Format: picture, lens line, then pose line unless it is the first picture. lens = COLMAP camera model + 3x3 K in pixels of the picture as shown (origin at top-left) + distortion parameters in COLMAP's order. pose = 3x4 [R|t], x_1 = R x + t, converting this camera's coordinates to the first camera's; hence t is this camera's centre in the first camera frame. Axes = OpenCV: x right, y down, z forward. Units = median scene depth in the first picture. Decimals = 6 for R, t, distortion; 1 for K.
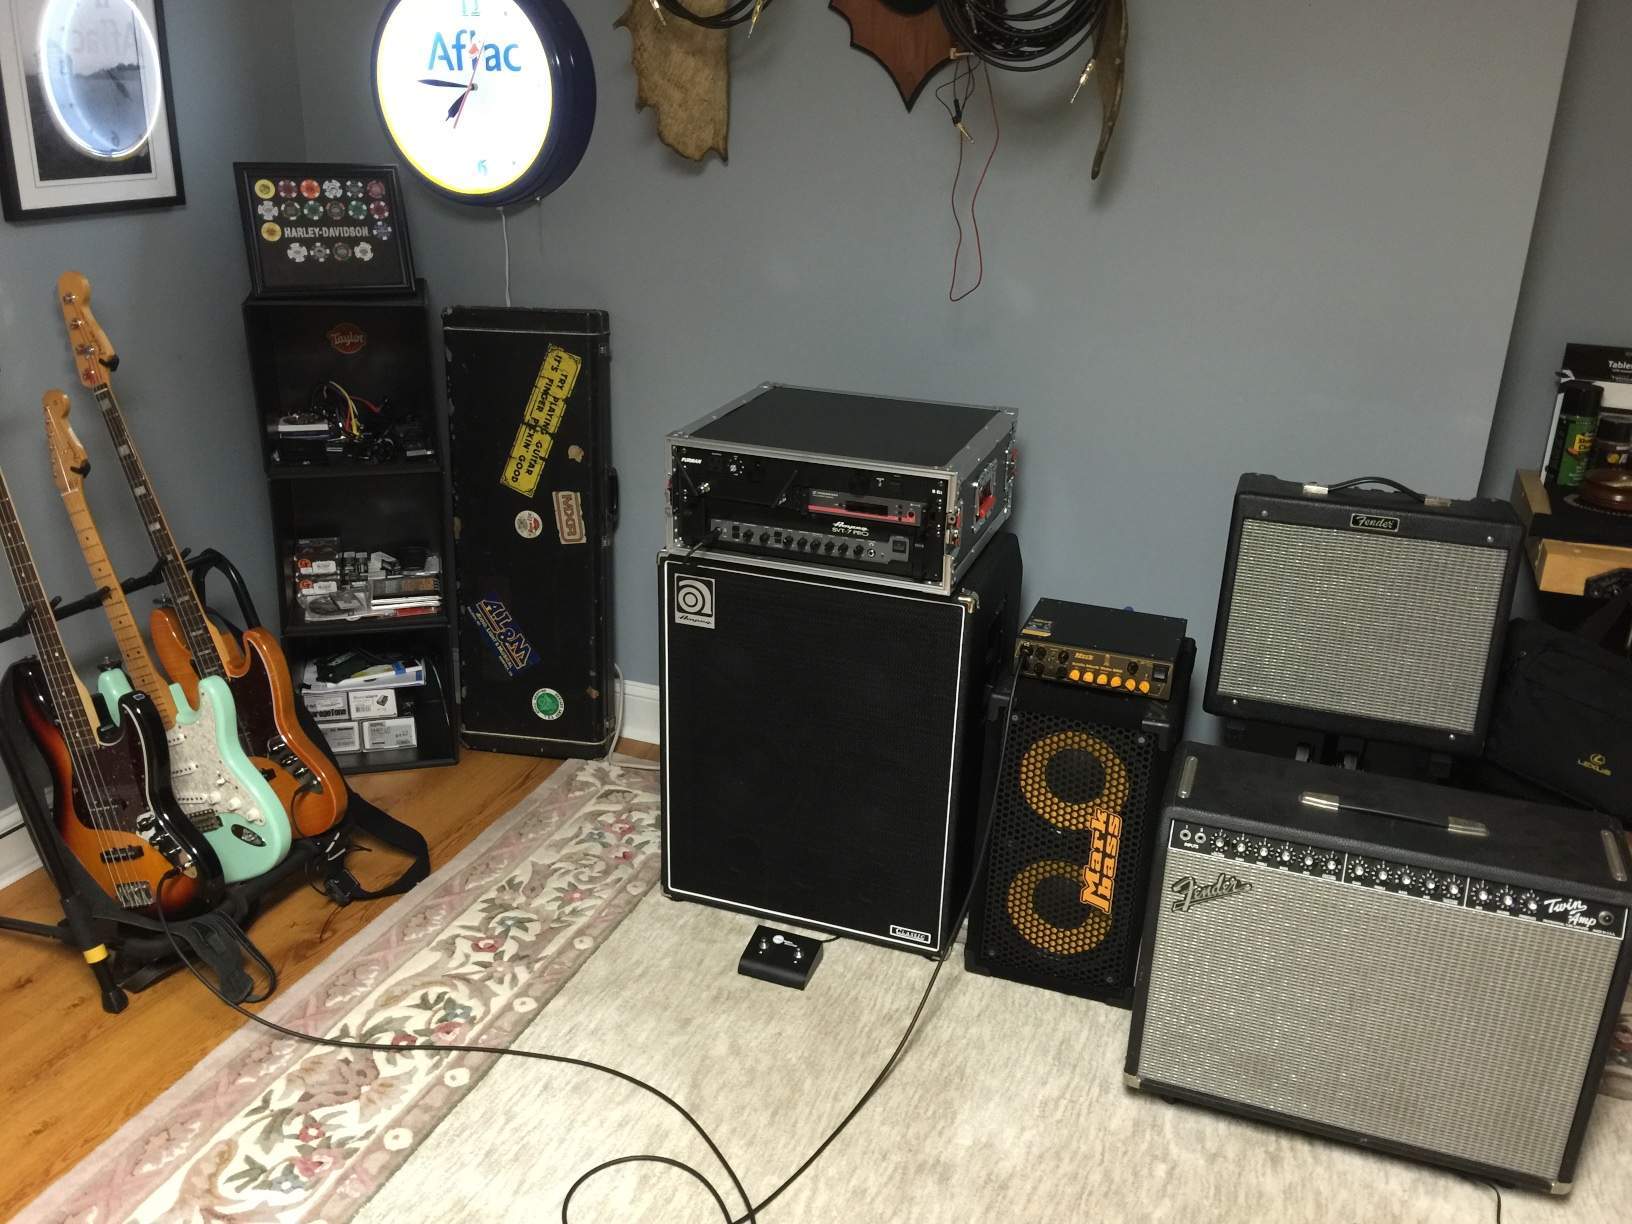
lens RADIAL K [[1380.9, 0, 816.1], [0, 1380.9, 609.5], [0, 0, 1]] dist [0.051917, -0.072070]
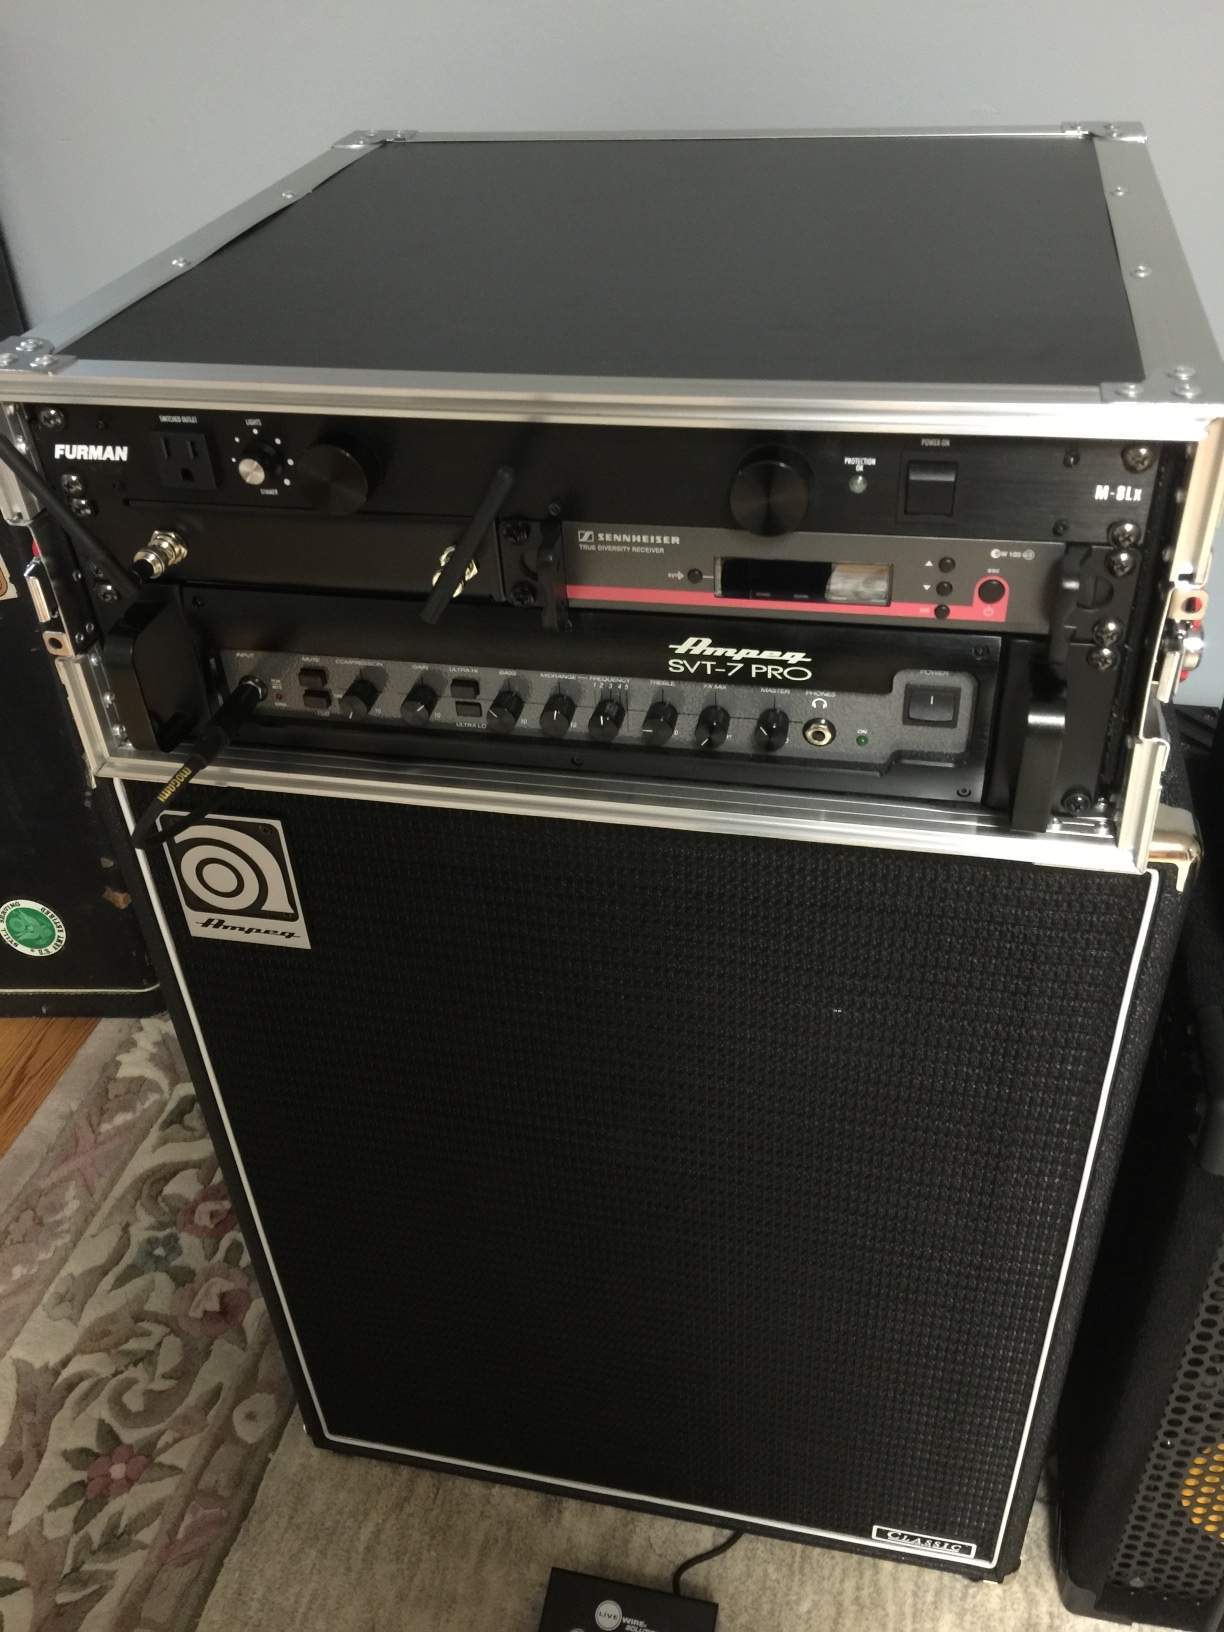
lens RADIAL K [[1380.9, 0, 613.3], [0, 1380.9, 815.9], [0, 0, 1]] dist [0.051917, -0.072070]
pose [[0.989012, -0.138181, 0.052550, -0.014714], [0.120248, 0.958692, 0.257780, -0.087048], [-0.086000, -0.248629, 0.964773, 0.642128]]
